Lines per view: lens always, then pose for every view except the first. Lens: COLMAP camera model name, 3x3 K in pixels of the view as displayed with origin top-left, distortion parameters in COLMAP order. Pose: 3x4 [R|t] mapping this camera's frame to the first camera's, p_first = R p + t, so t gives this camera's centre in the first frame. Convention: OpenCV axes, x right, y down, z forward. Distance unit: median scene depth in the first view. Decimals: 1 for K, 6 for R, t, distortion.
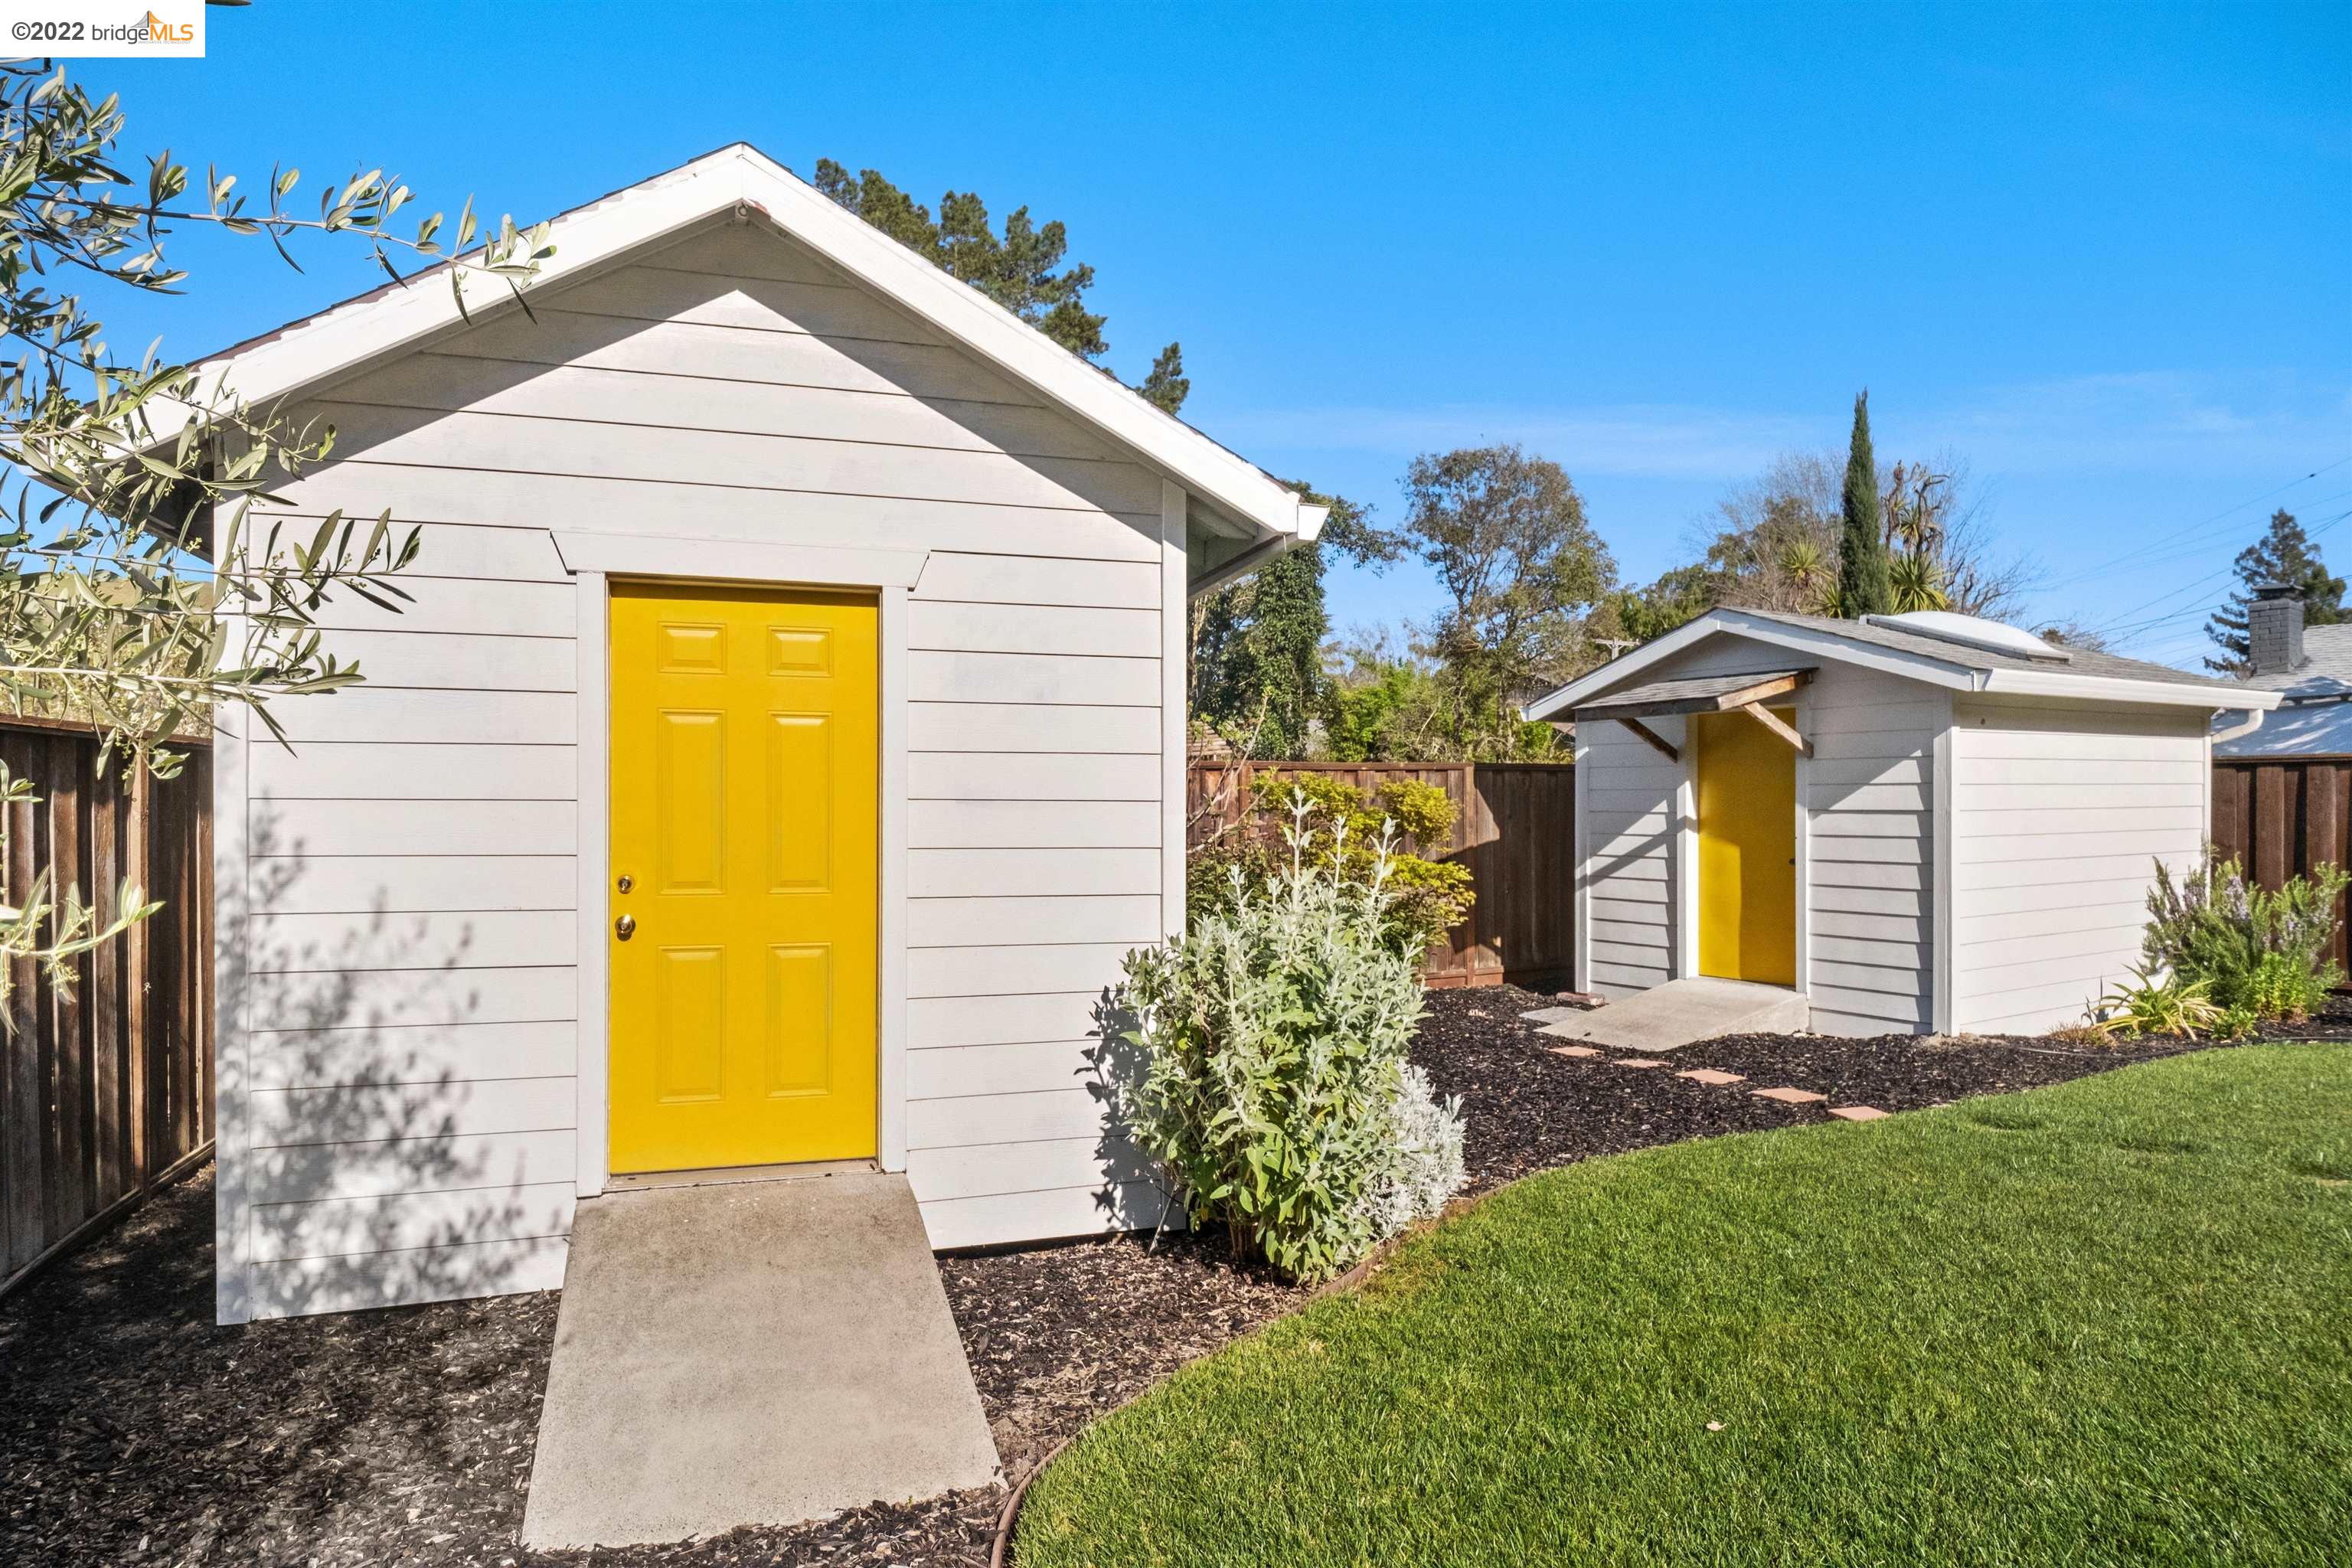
lens RADIAL K [[1454.1, 0, 1190.8], [0, 1454.1, 793.8], [0, 0, 1]] dist [0.036332, 0.000266]
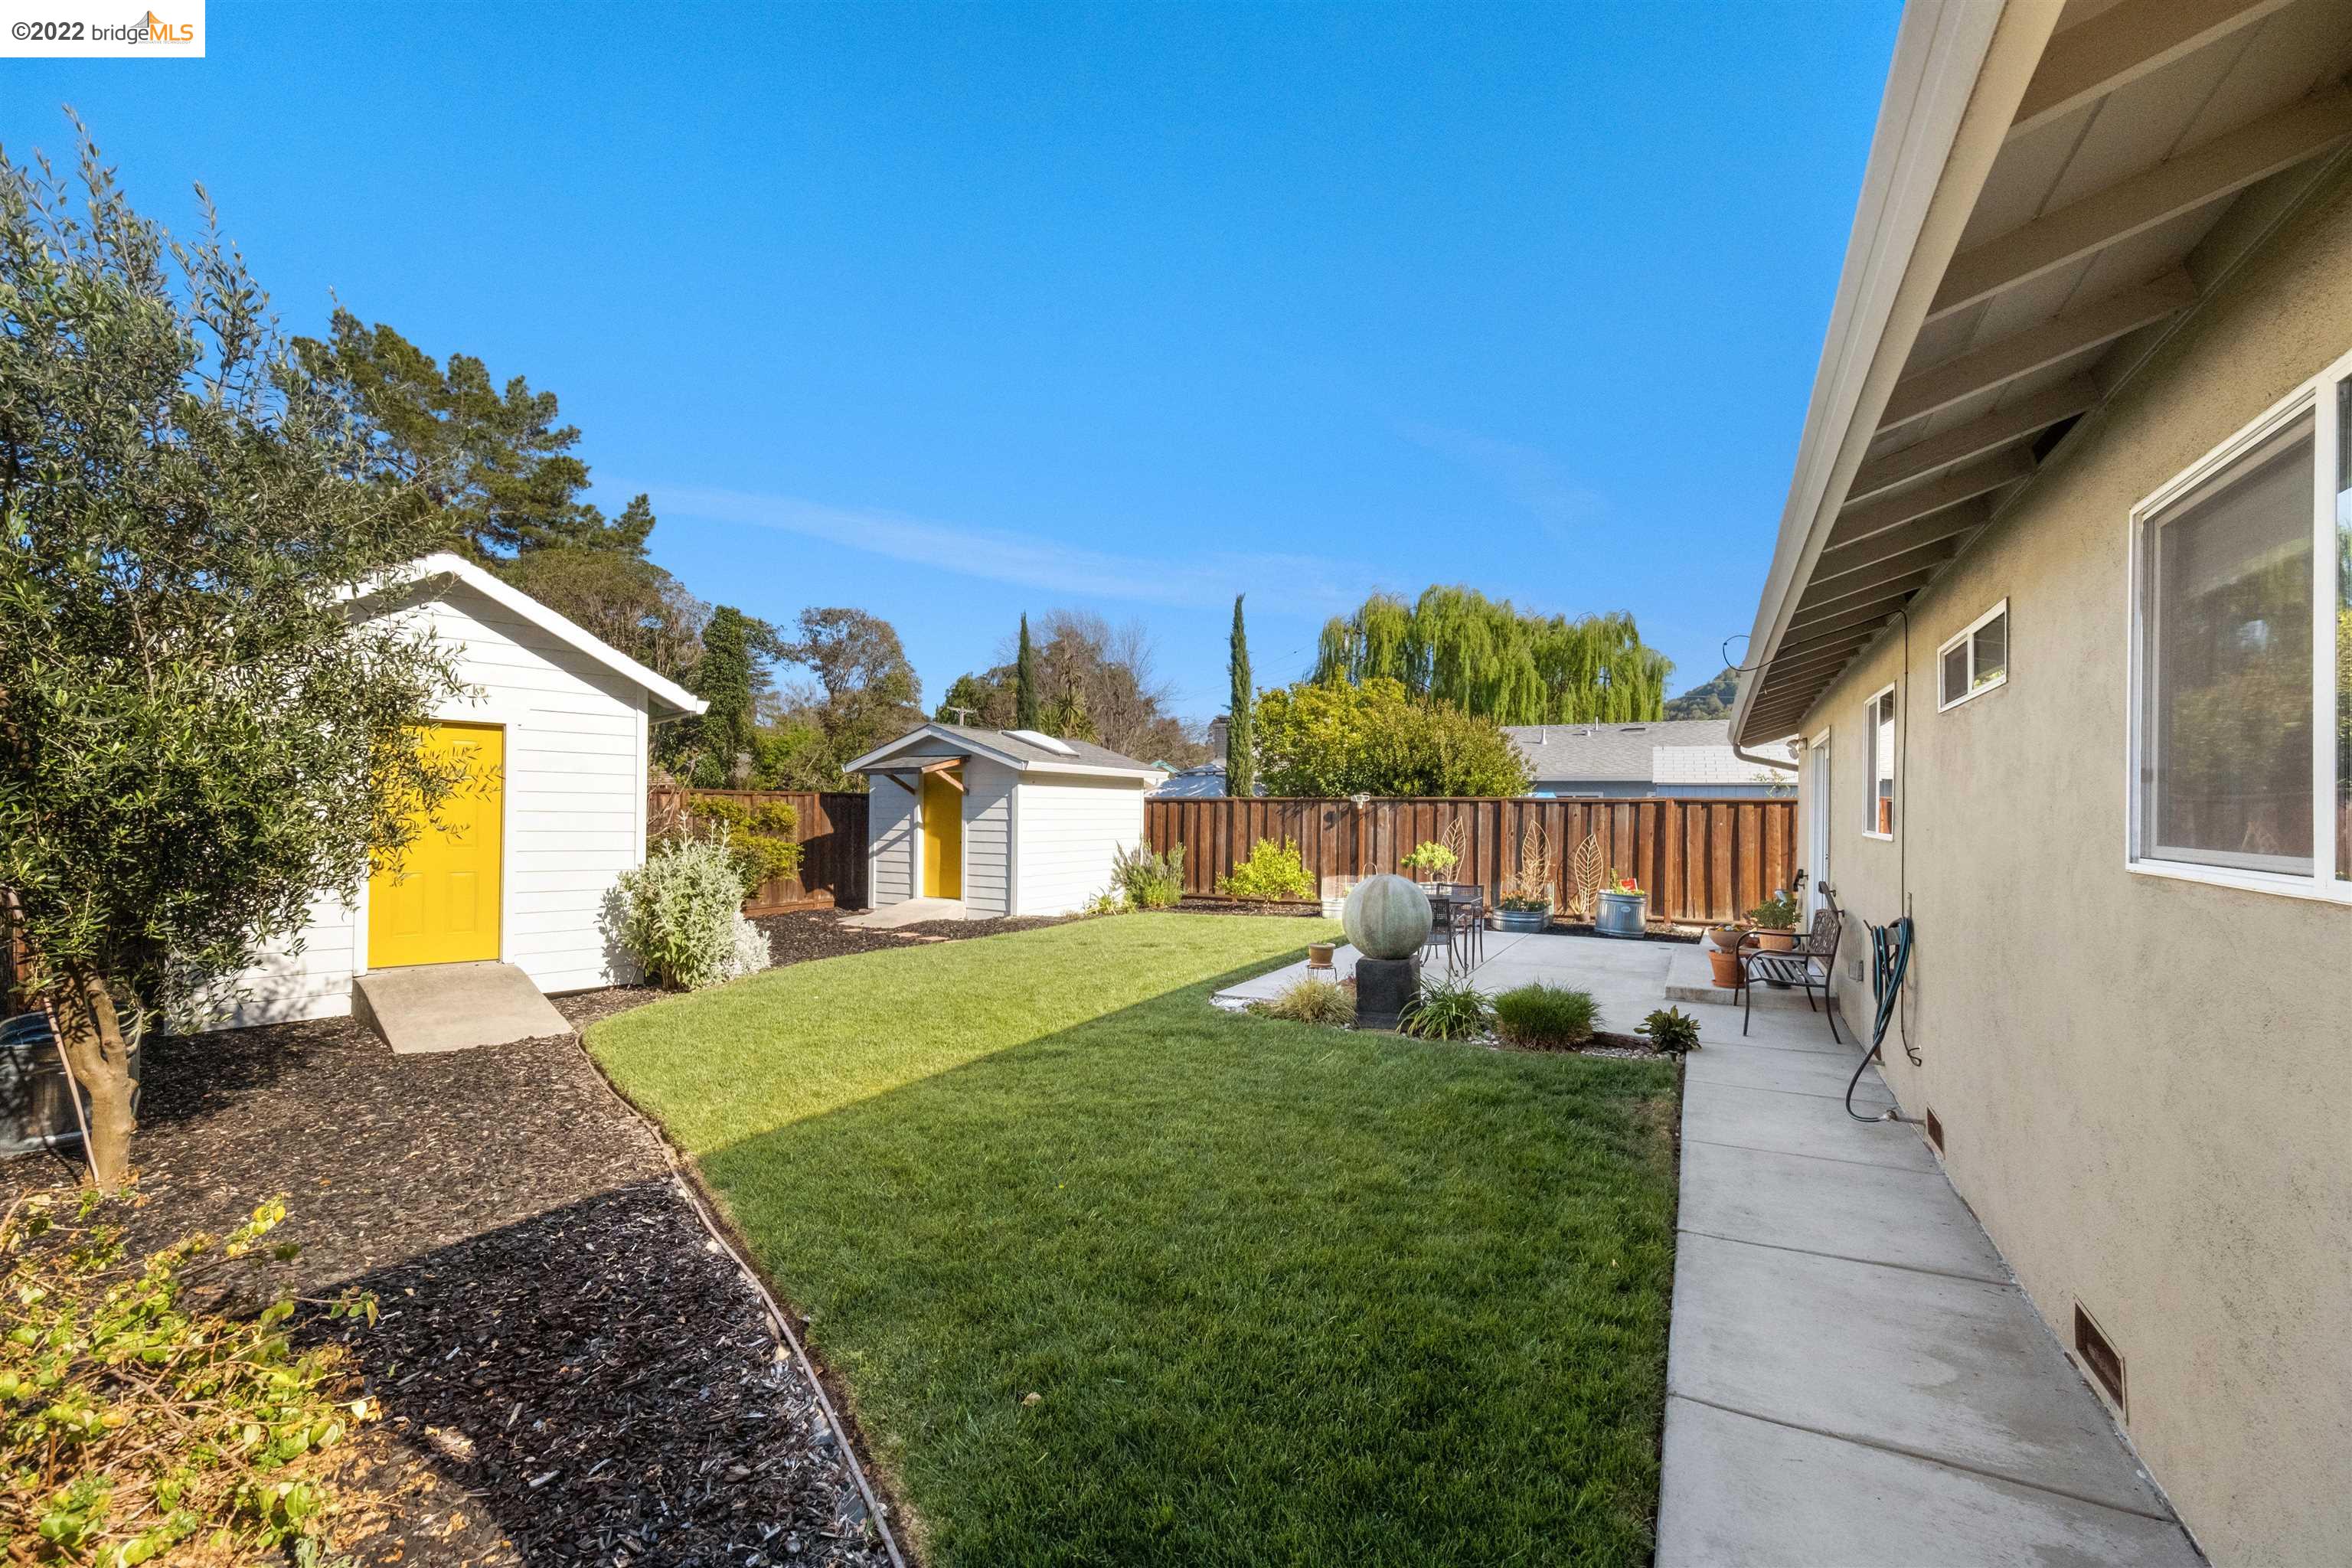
lens RADIAL K [[1017.4, 0, 1189.4], [0, 1017.4, 816.8], [0, 0, 1]] dist [0.011358, -0.001344]
pose [[0.885876, 0.012882, 0.463743, 0.005334], [-0.018822, 0.999789, 0.008183, -0.010571], [-0.463540, -0.015978, 0.885932, -0.482516]]
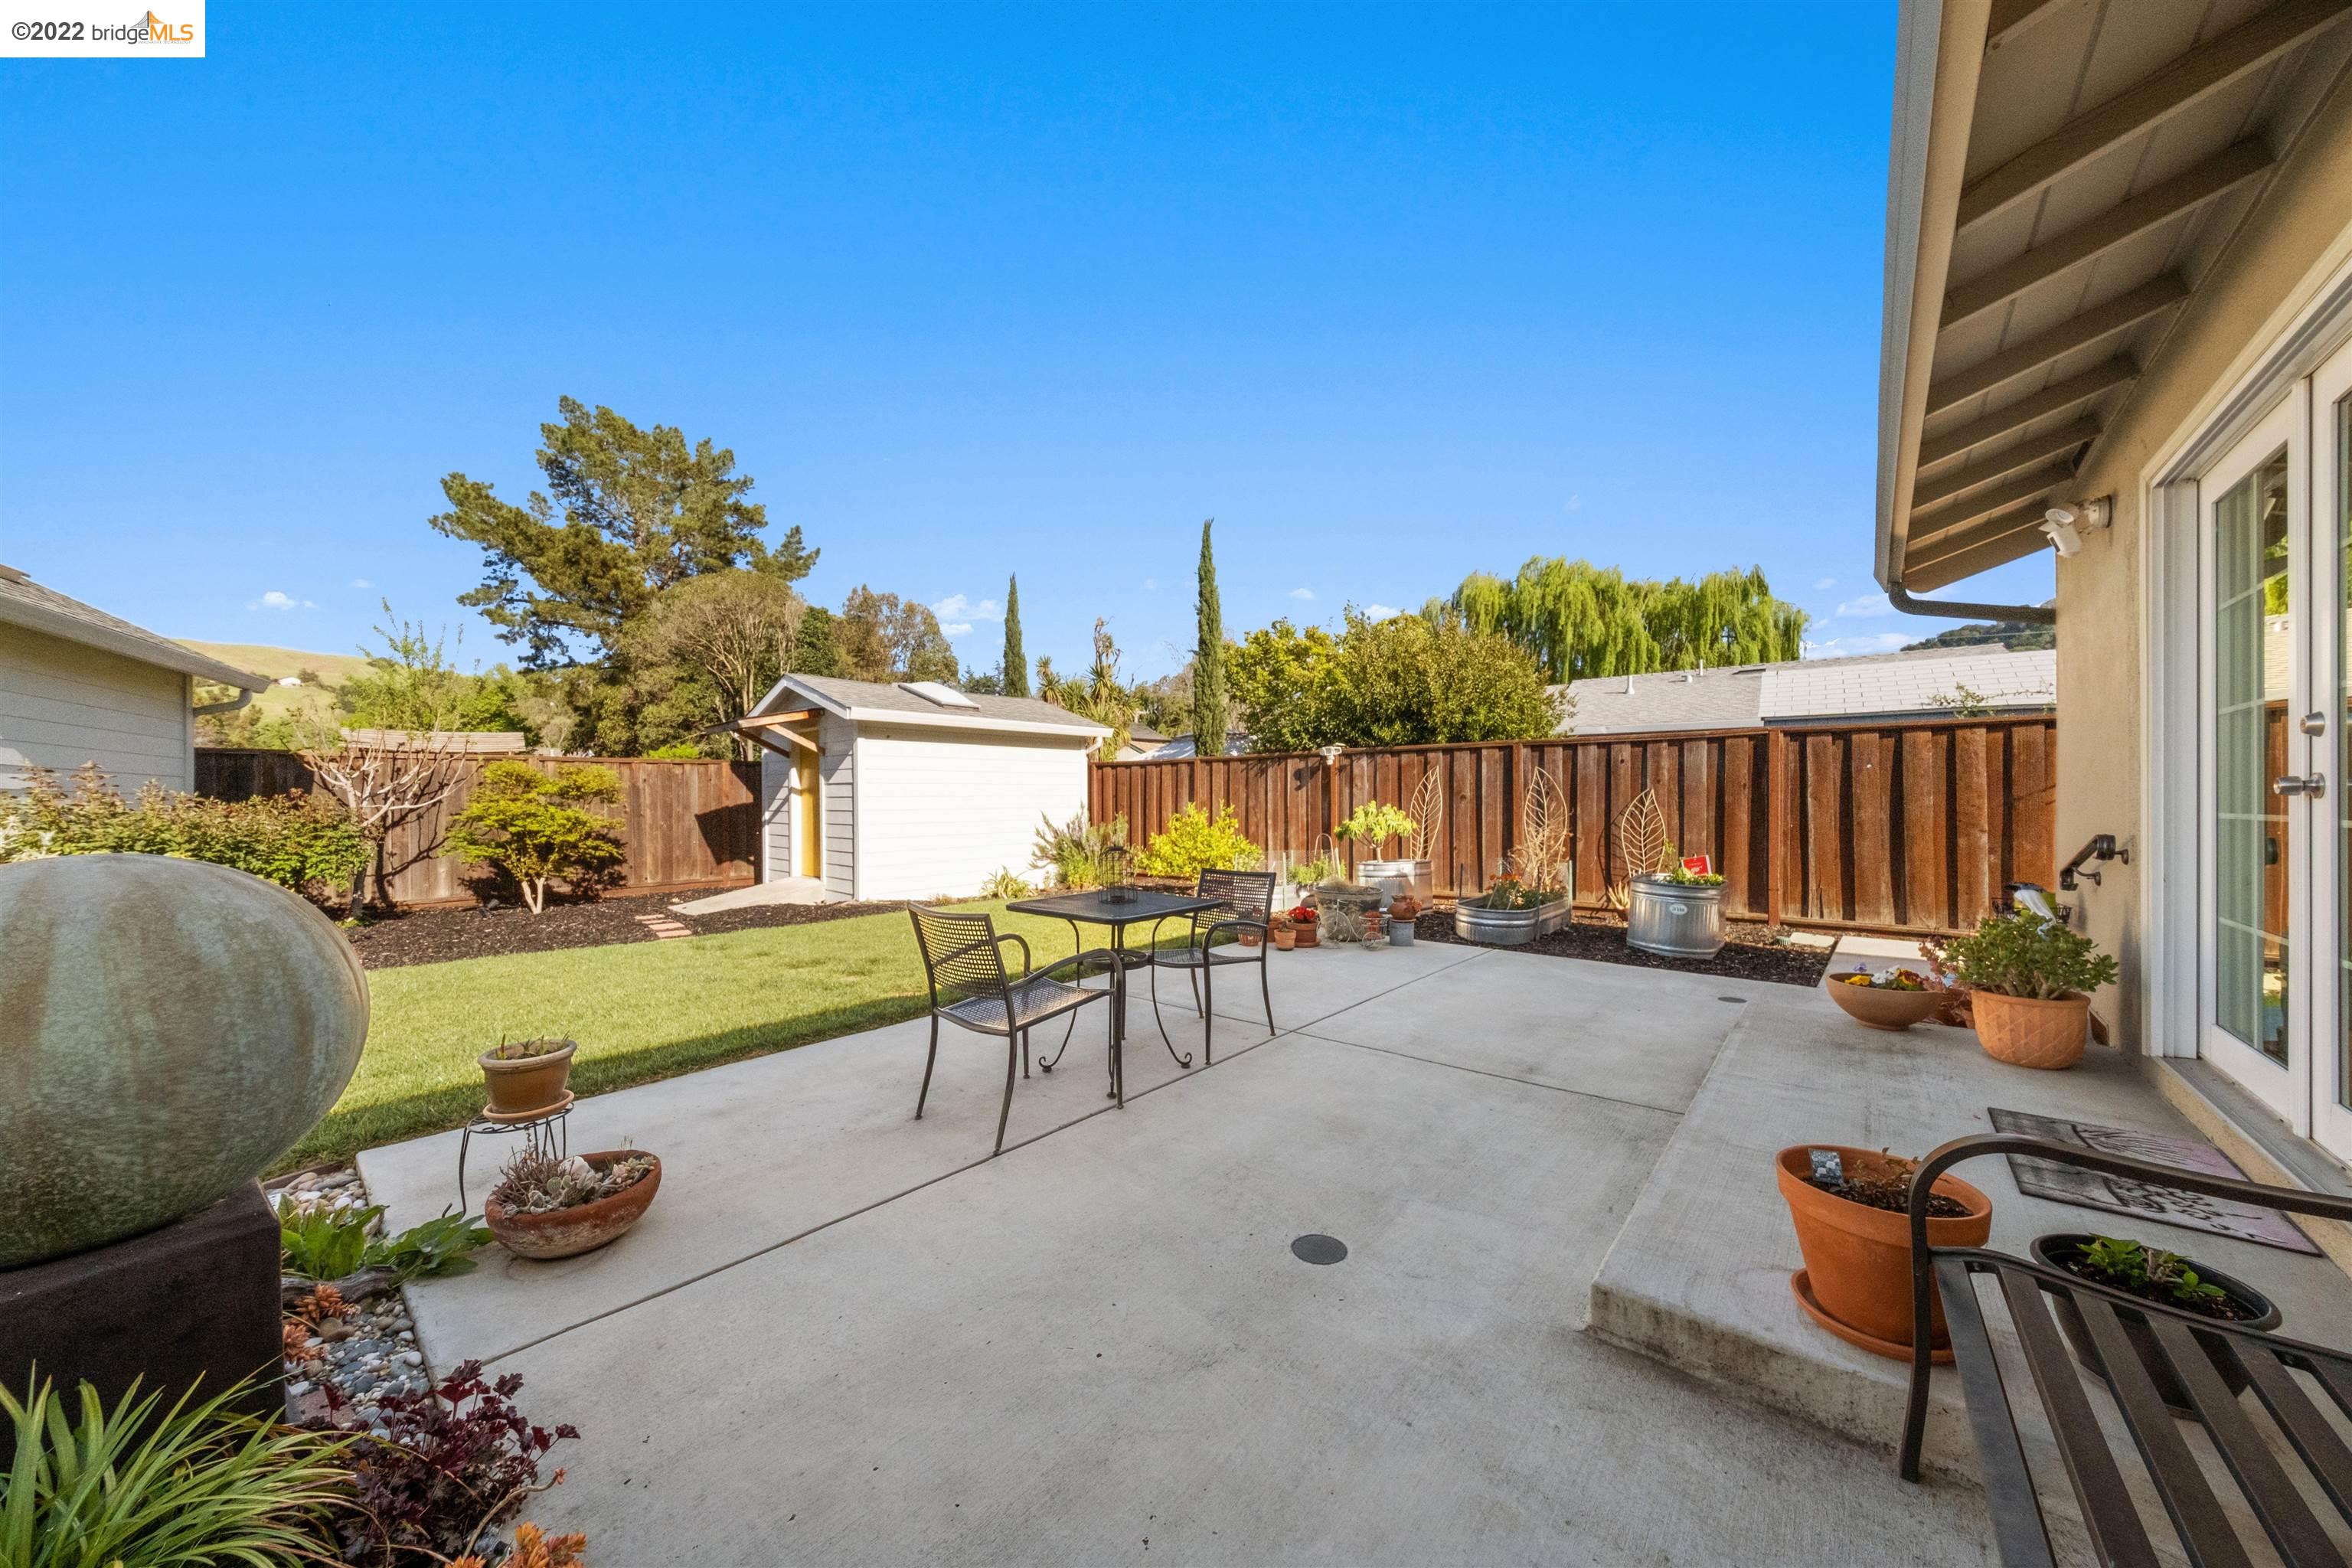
lens RADIAL K [[803.6, 0, 1184.9], [0, 803.6, 794.5], [0, 0, 1]] dist [0.001129, 0.000226]
pose [[0.969158, -0.000064, 0.246442, 0.569344], [-0.000395, 0.999998, 0.001813, 0.020321], [-0.246442, -0.001854, 0.969156, -0.099042]]
